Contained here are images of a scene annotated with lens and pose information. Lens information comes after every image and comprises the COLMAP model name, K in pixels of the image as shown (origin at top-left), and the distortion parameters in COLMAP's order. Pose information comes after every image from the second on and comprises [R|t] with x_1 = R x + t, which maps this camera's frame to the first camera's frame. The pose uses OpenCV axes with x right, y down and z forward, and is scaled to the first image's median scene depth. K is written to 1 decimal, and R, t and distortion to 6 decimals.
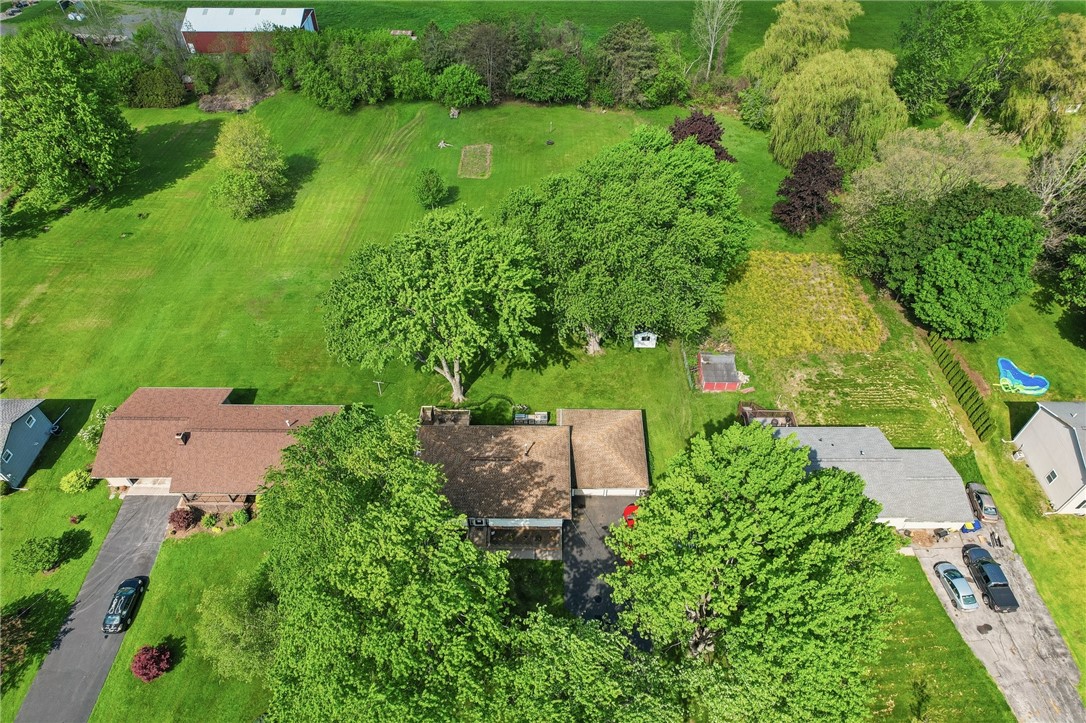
lens RADIAL K [[698.4, 0, 543.2], [0, 698.4, 357.5], [0, 0, 1]] dist [-0.079442, 0.073021]
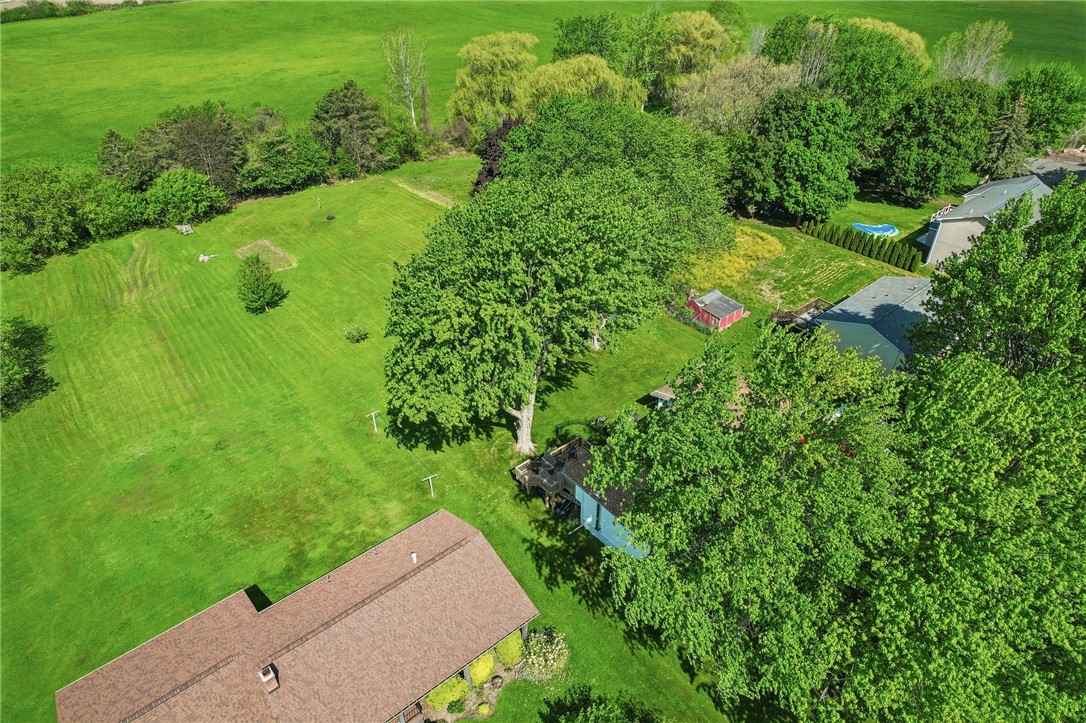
lens RADIAL K [[698.4, 0, 543.2], [0, 698.4, 357.5], [0, 0, 1]] dist [-0.079442, 0.073021]
pose [[0.768375, -0.375611, 0.518185, -0.572606], [0.467987, 0.882049, -0.054579, 0.025732], [-0.436564, 0.284441, 0.853525, 0.390936]]
